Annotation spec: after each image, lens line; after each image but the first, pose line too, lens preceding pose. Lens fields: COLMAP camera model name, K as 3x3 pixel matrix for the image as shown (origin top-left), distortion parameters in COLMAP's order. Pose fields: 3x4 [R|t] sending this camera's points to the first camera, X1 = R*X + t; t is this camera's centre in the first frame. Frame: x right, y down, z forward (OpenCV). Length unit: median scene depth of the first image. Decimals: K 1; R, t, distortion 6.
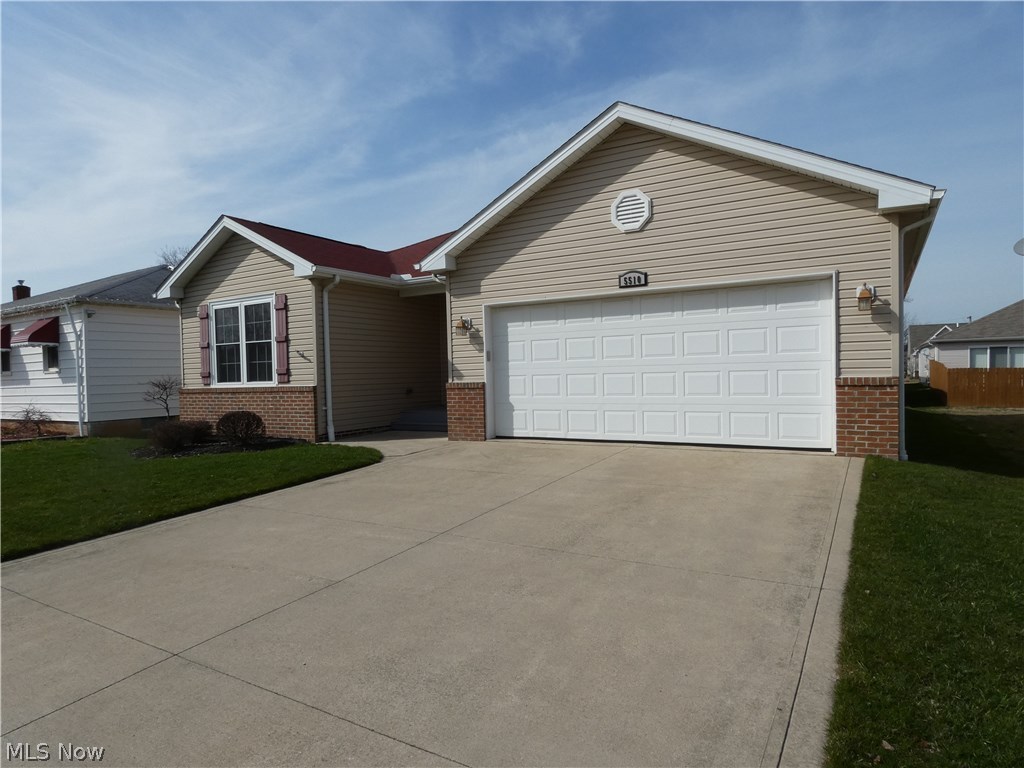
lens RADIAL K [[613.0, 0, 505.1], [0, 613.0, 386.6], [0, 0, 1]] dist [-0.005908, 0.021643]
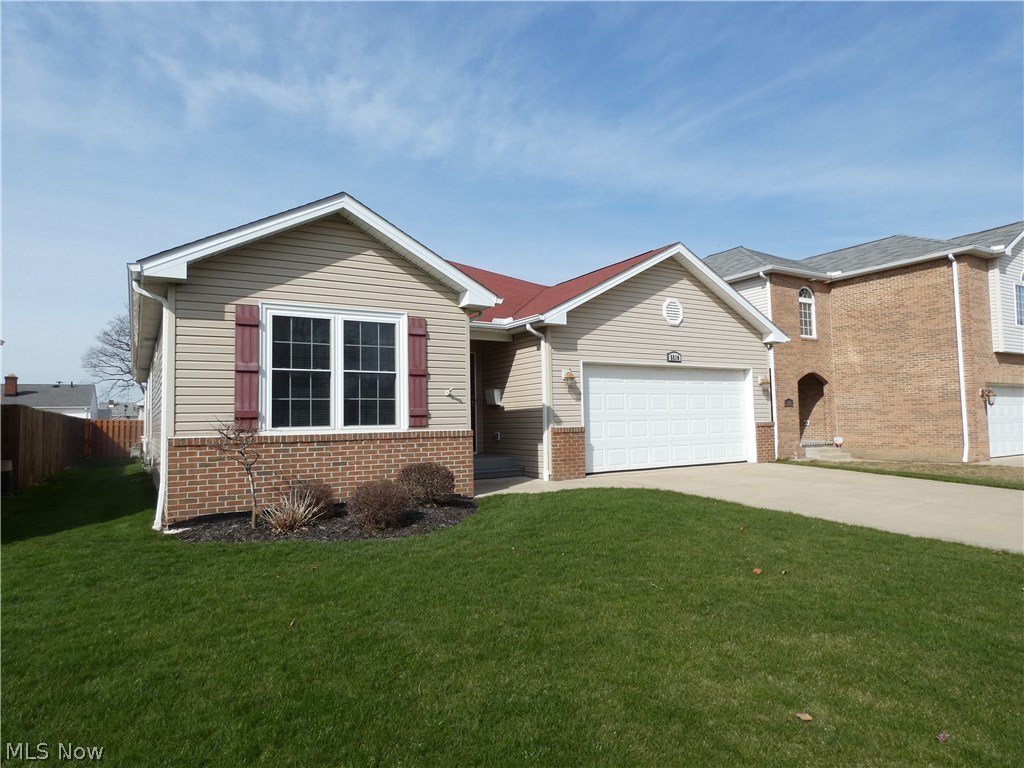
lens RADIAL K [[622.4, 0, 505.6], [0, 622.4, 383.6], [0, 0, 1]] dist [-0.000977, -0.004193]
pose [[0.464730, 0.070661, 0.882629, -1.038553], [0.022006, 0.995581, -0.091290, 0.014160], [-0.885179, 0.061849, 0.461121, 0.527793]]
